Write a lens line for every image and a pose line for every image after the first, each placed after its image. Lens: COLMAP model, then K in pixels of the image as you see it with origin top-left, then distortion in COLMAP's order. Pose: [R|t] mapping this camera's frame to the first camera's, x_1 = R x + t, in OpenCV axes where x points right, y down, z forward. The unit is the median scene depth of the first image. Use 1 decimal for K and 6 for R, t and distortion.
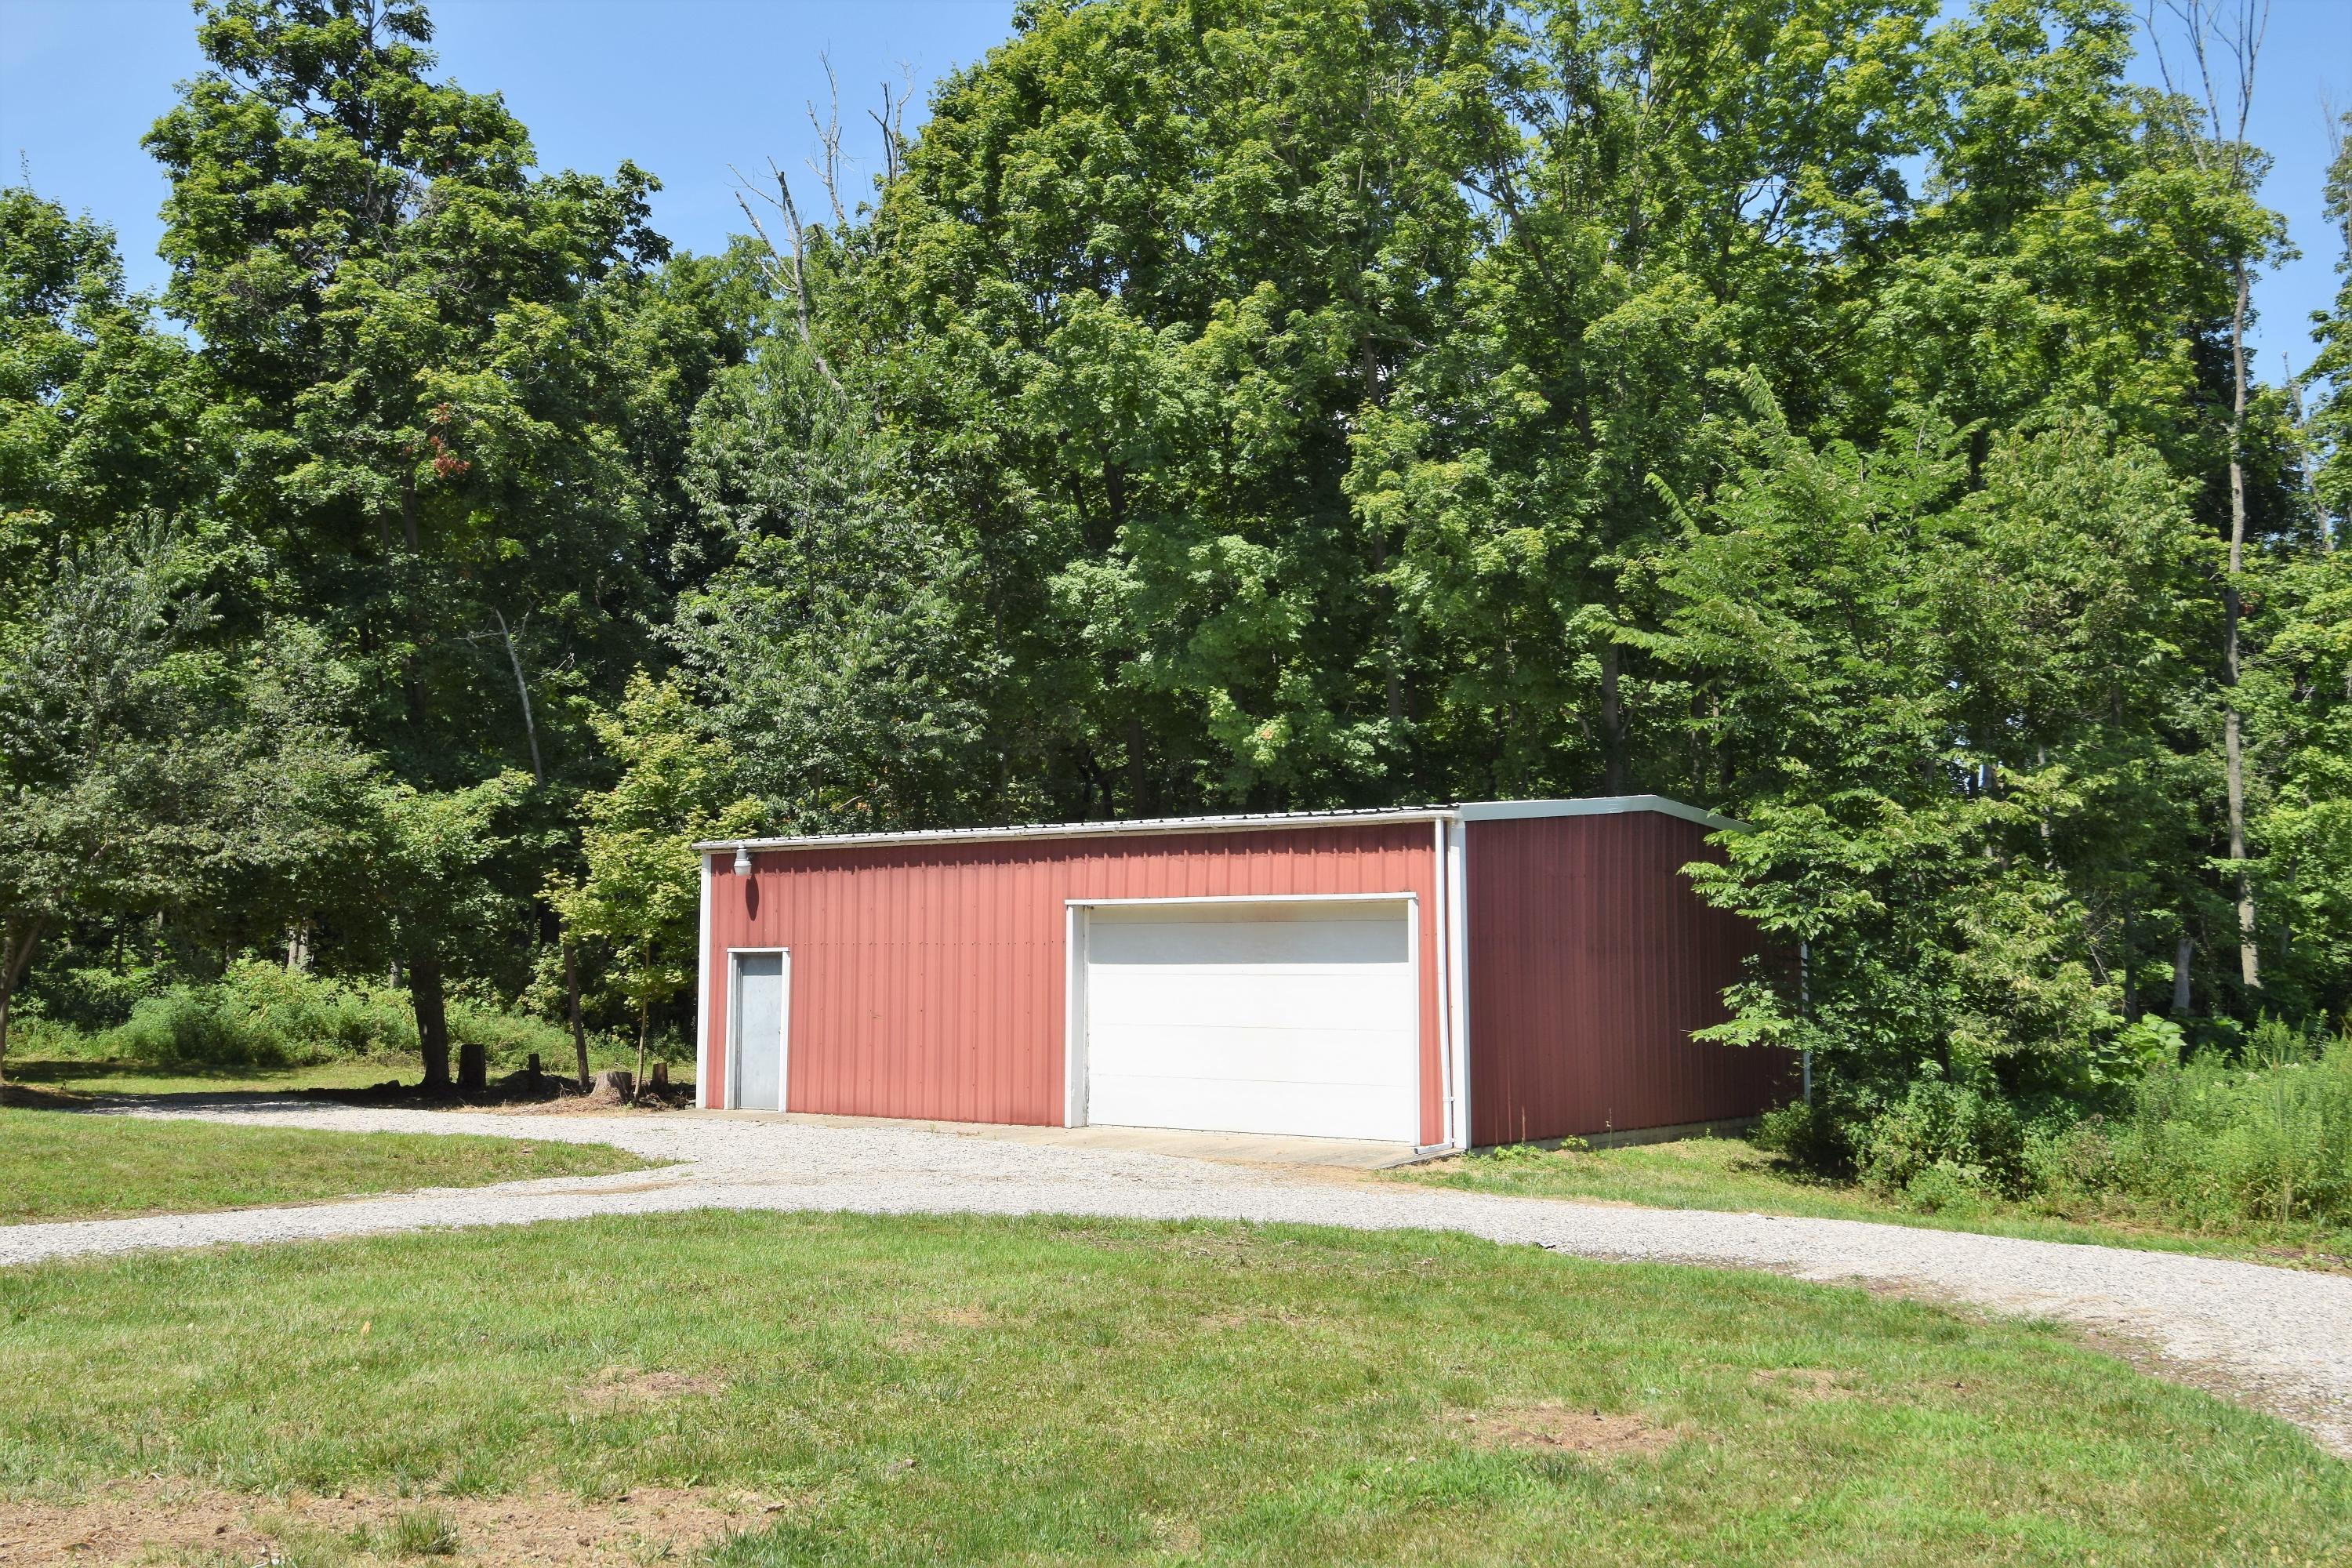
lens RADIAL K [[2387.9, 0, 1131.2], [0, 2387.9, 741.6], [0, 0, 1]] dist [0.145916, -0.293713]
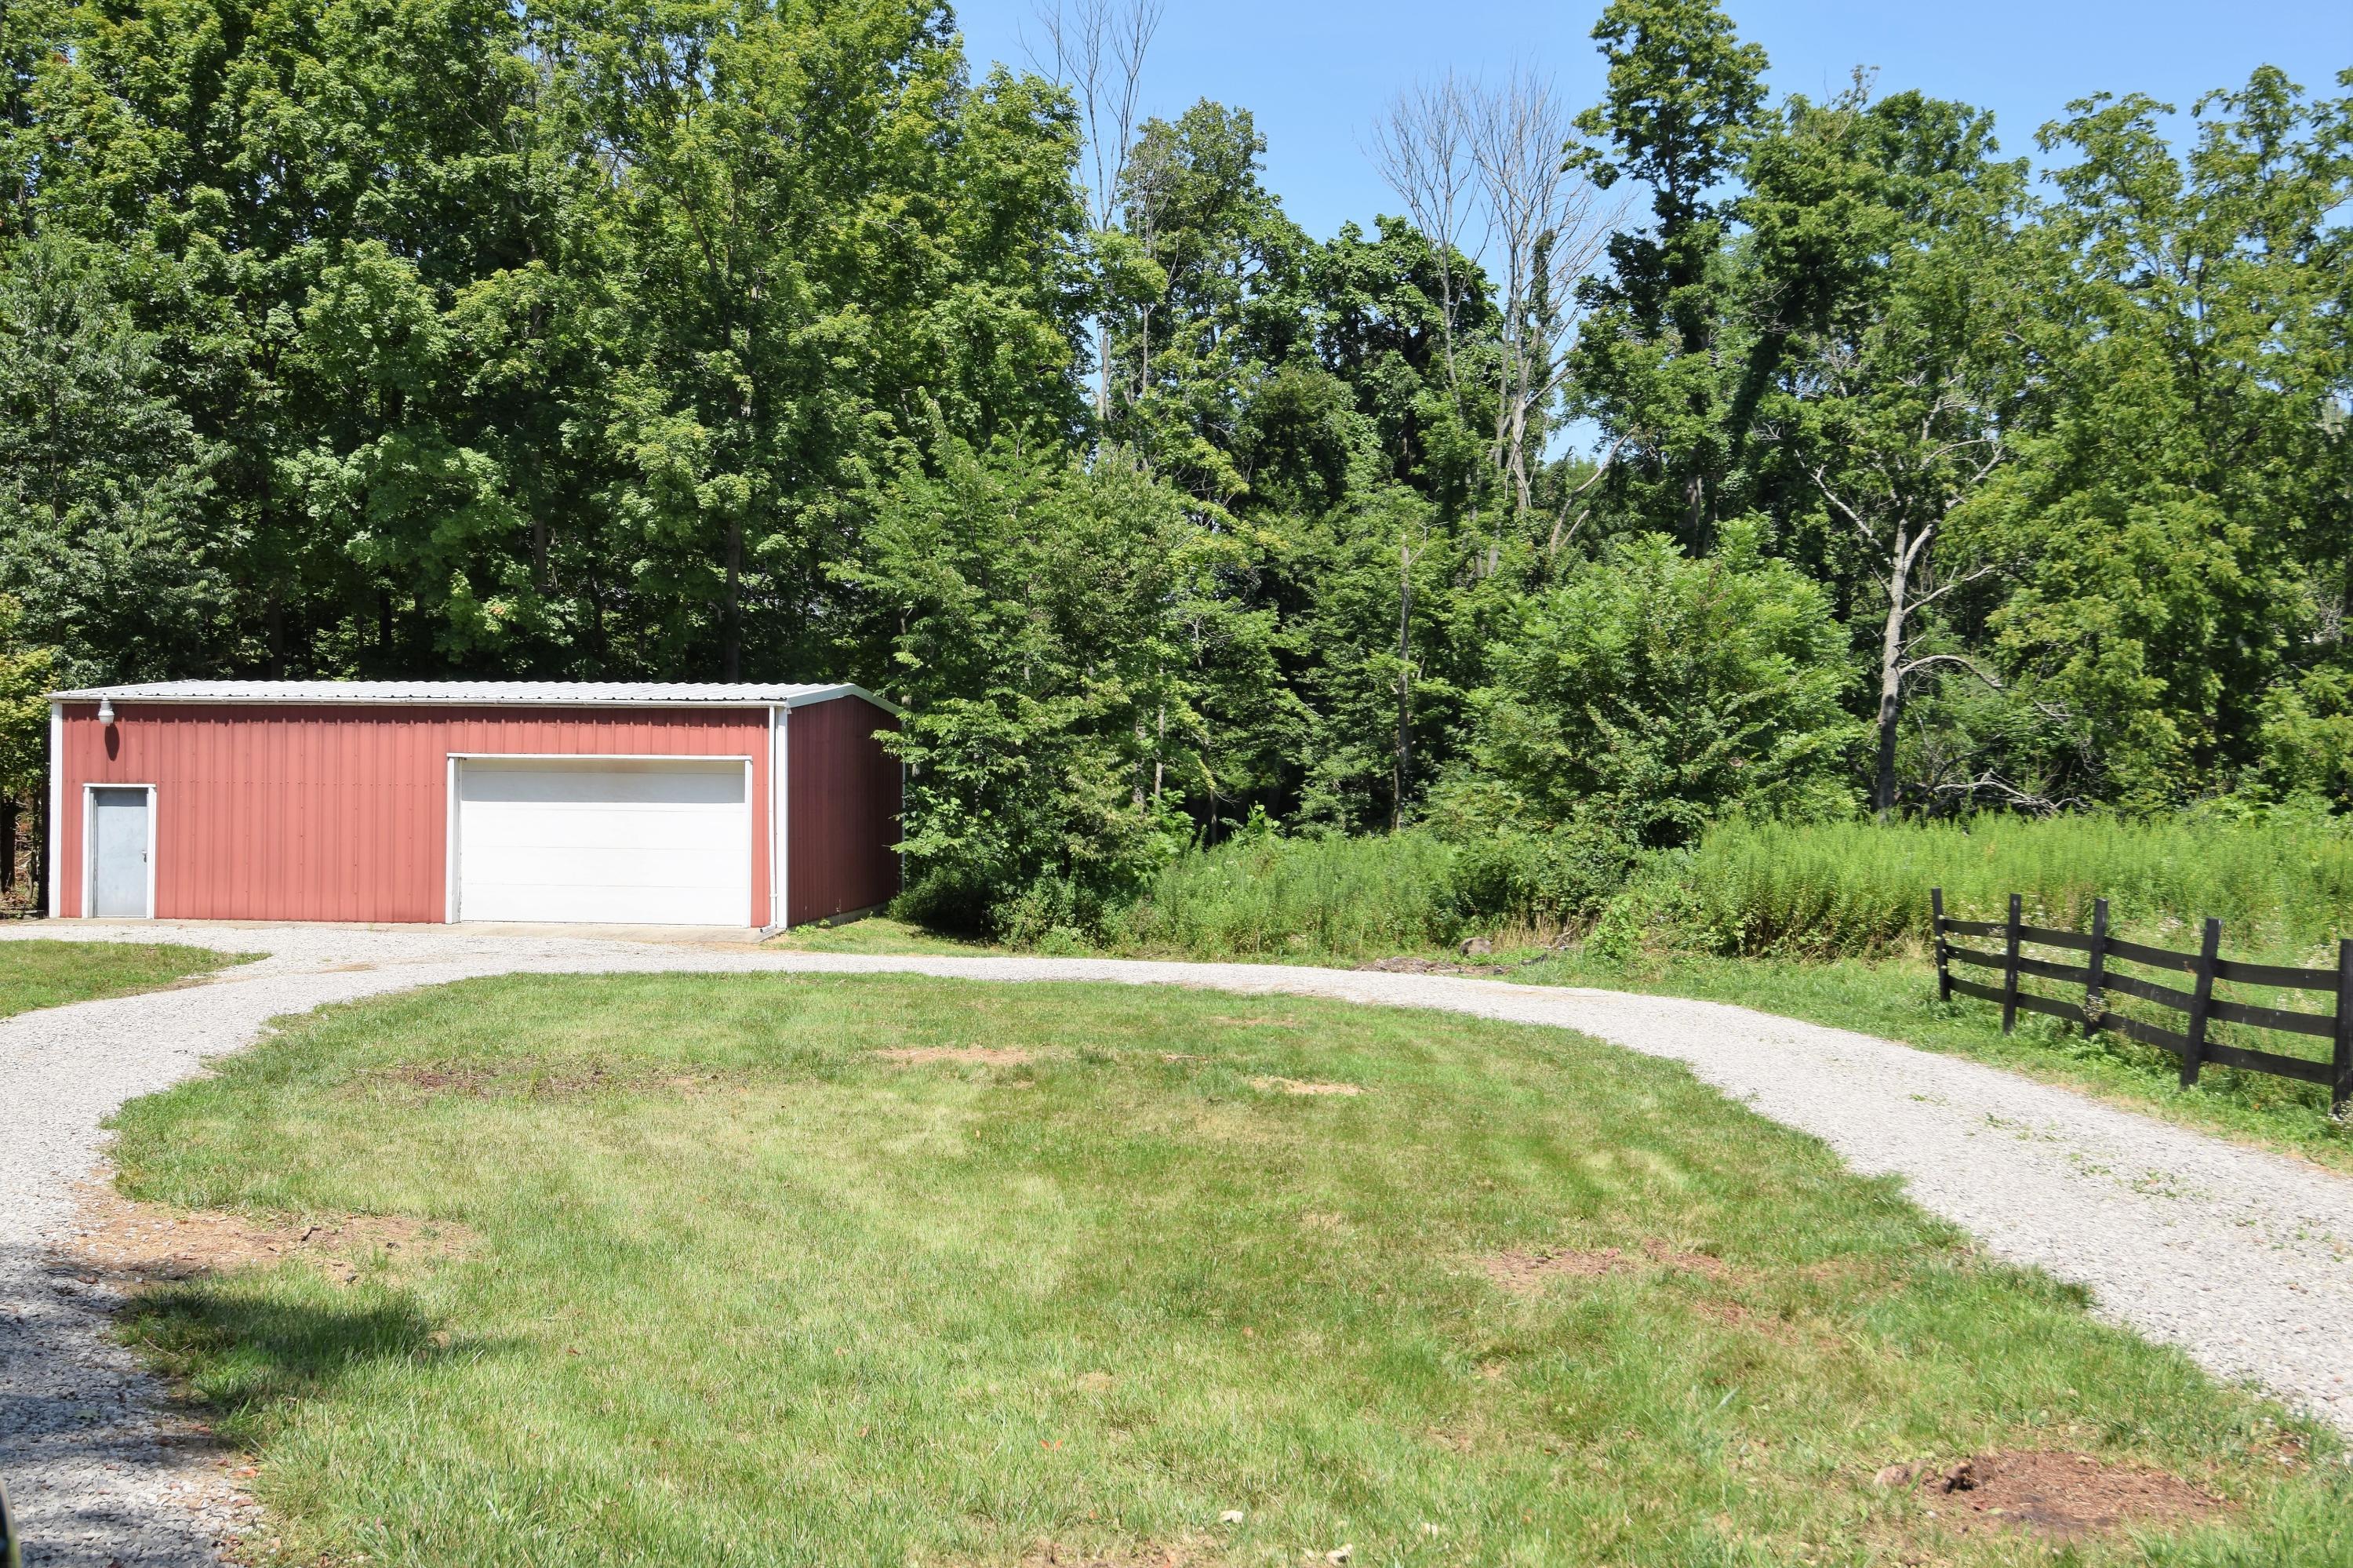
lens RADIAL K [[2389.0, 0, 1131.7], [0, 2389.0, 741.6], [0, 0, 1]] dist [0.145916, -0.293713]
pose [[0.859935, 0.013944, 0.510212, -0.380884], [-0.057869, 0.995845, 0.070318, -0.055109], [-0.507112, -0.089995, 0.857169, -0.326481]]
